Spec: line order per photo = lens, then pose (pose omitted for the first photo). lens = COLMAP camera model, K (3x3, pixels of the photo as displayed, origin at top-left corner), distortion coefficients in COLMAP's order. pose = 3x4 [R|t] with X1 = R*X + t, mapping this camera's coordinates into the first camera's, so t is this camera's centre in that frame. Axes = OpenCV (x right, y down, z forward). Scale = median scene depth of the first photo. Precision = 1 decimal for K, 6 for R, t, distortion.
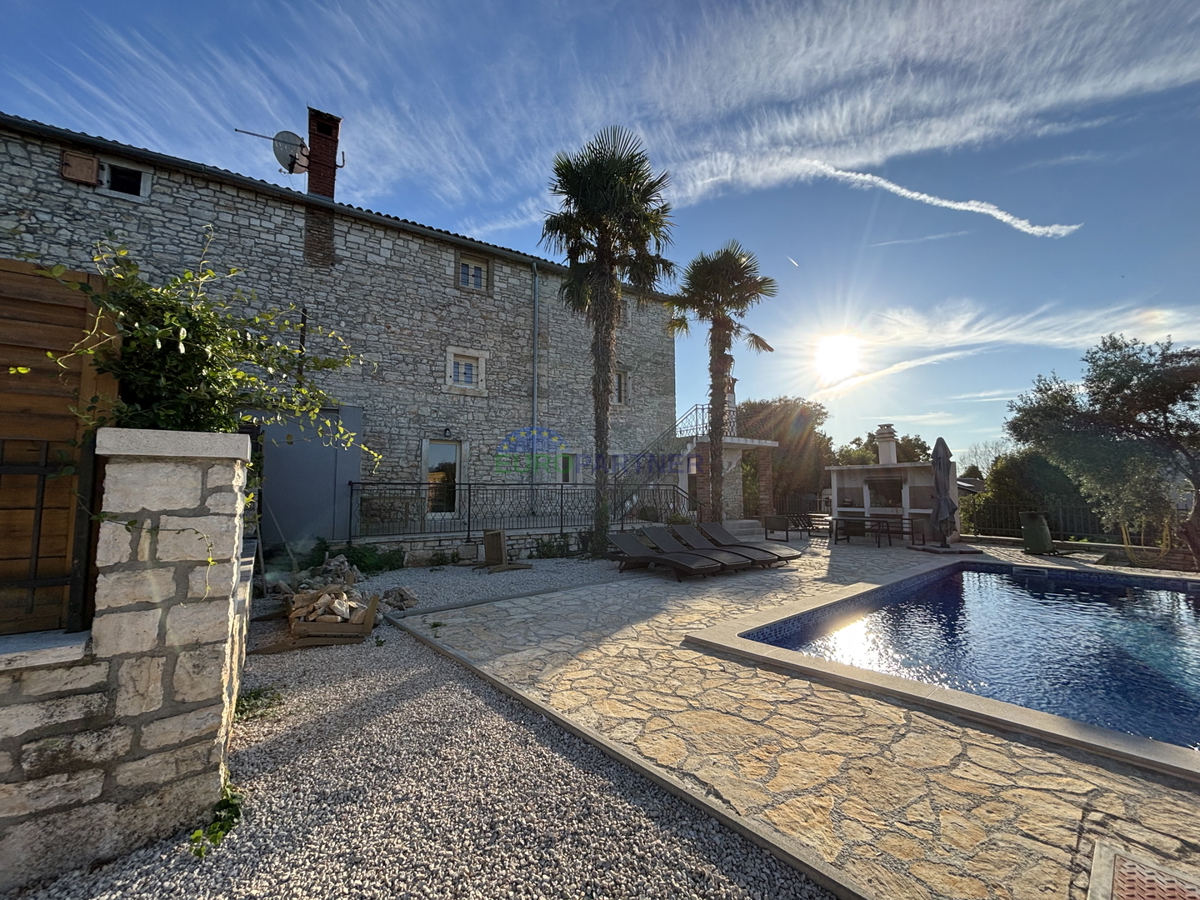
lens RADIAL K [[483.9, 0, 597.6], [0, 483.9, 450.5], [0, 0, 1]] dist [-0.003177, 0.000479]
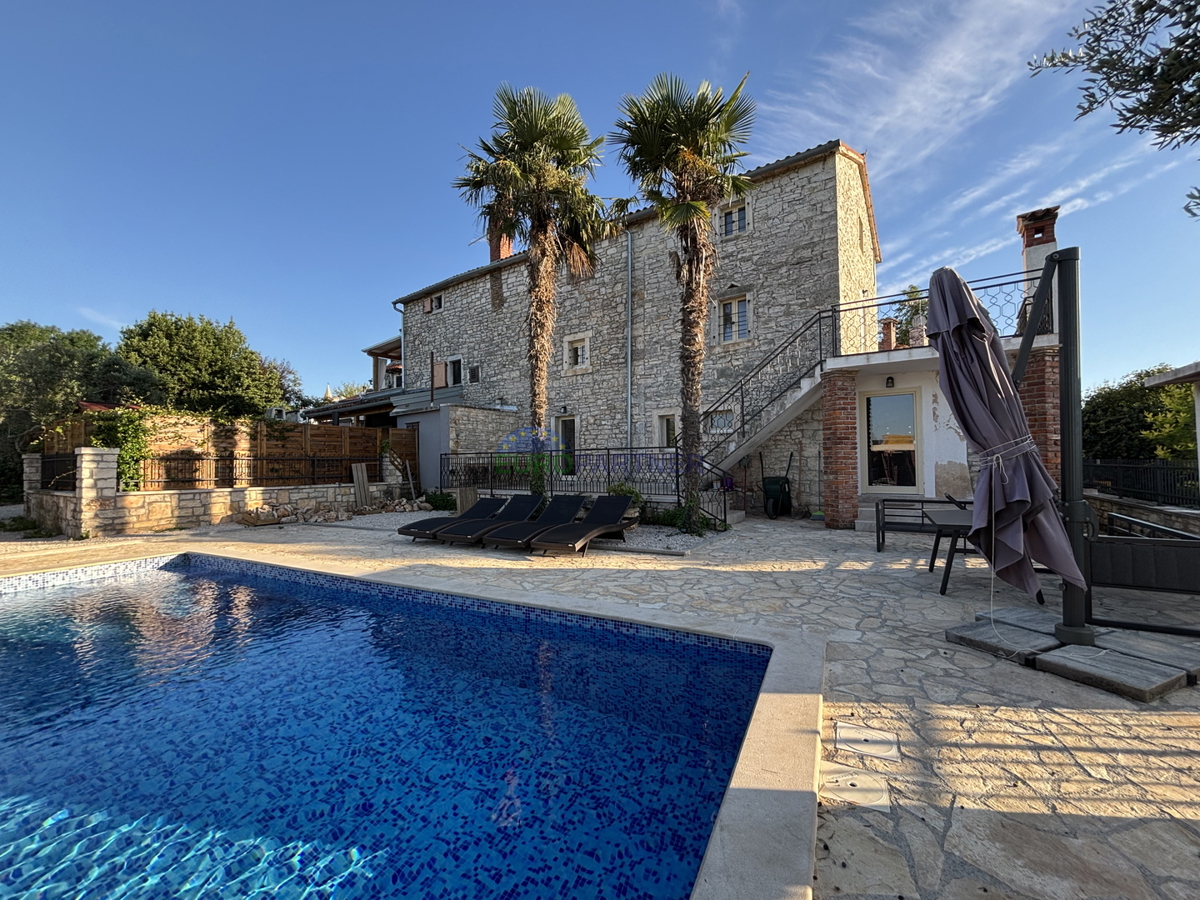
lens RADIAL K [[483.9, 0, 602.3], [0, 483.9, 460.5], [0, 0, 1]] dist [-0.003177, 0.000479]
pose [[0.395715, -0.008761, -0.918332, 0.874921], [0.099393, 0.994489, 0.033342, 0.060476], [0.912979, -0.104470, 0.394405, 0.627509]]
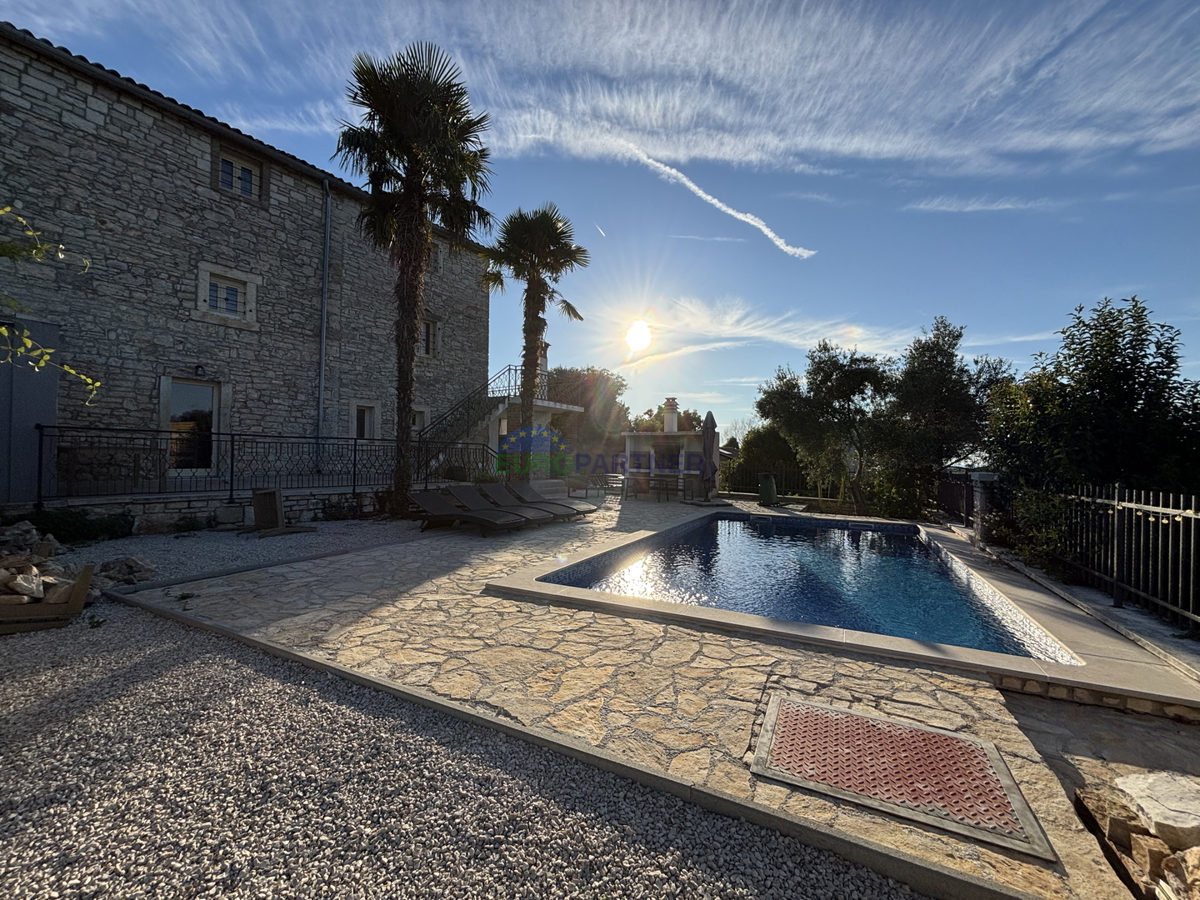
lens RADIAL K [[483.9, 0, 601.8], [0, 483.9, 449.7], [0, 0, 1]] dist [-0.003177, 0.000479]
pose [[0.922564, 0.024335, 0.385075, 0.002272], [-0.053407, 0.996456, 0.064982, 0.007223], [-0.382129, -0.080516, 0.920595, -0.012350]]
